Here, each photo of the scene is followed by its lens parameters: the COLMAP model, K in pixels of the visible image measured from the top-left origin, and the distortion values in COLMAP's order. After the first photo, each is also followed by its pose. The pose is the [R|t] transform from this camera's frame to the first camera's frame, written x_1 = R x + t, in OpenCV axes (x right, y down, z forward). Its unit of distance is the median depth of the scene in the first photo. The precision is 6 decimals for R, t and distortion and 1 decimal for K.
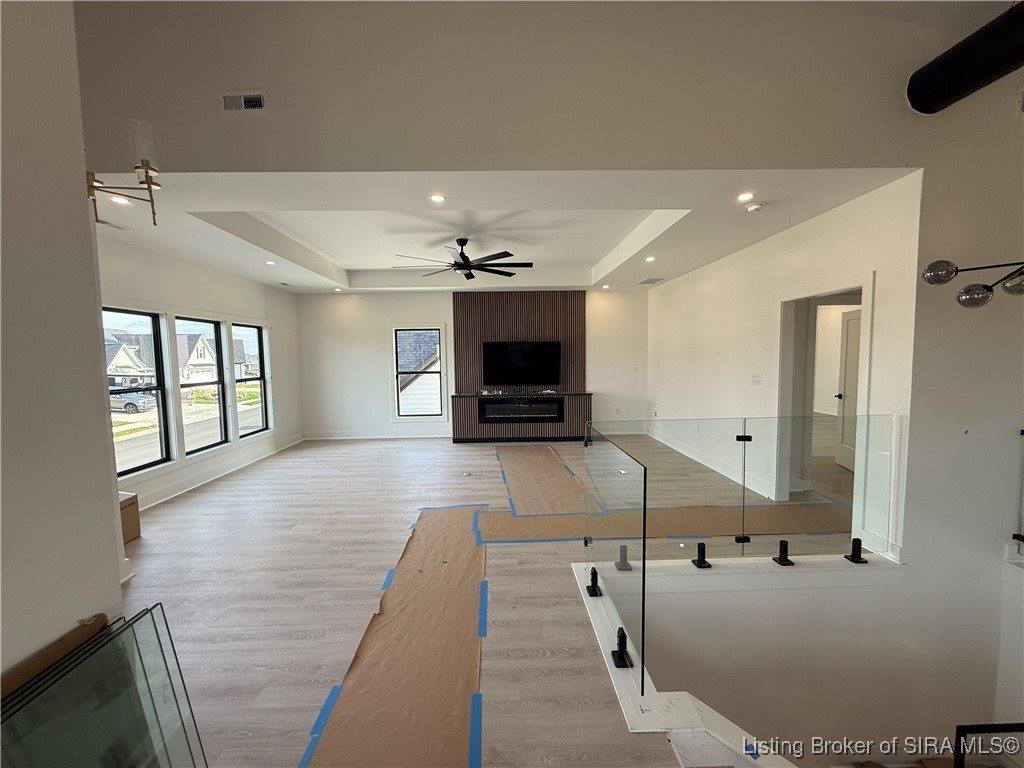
lens RADIAL K [[409.9, 0, 508.7], [0, 409.9, 384.1], [0, 0, 1]] dist [0.000984, 0.000511]
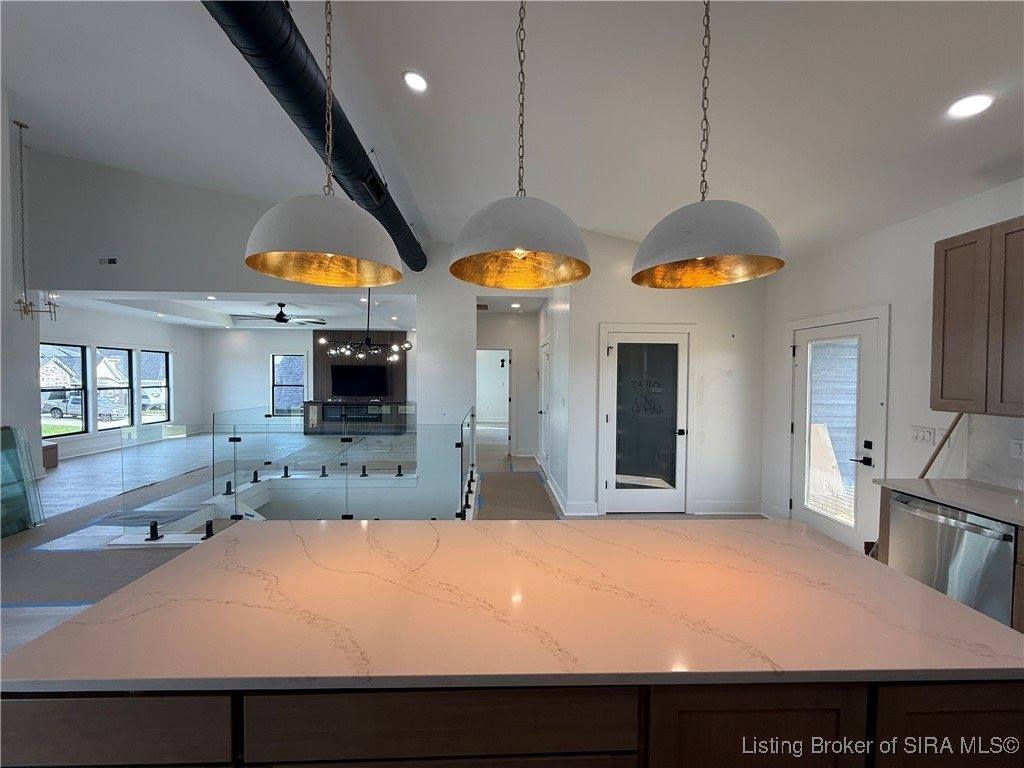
lens RADIAL K [[409.9, 0, 514.5], [0, 409.9, 381.1], [0, 0, 1]] dist [0.000984, 0.000511]
pose [[0.999550, 0.020395, 0.021983, 0.622155], [-0.019131, 0.998233, -0.056251, 0.025449], [-0.023091, 0.055805, 0.998175, -0.510650]]
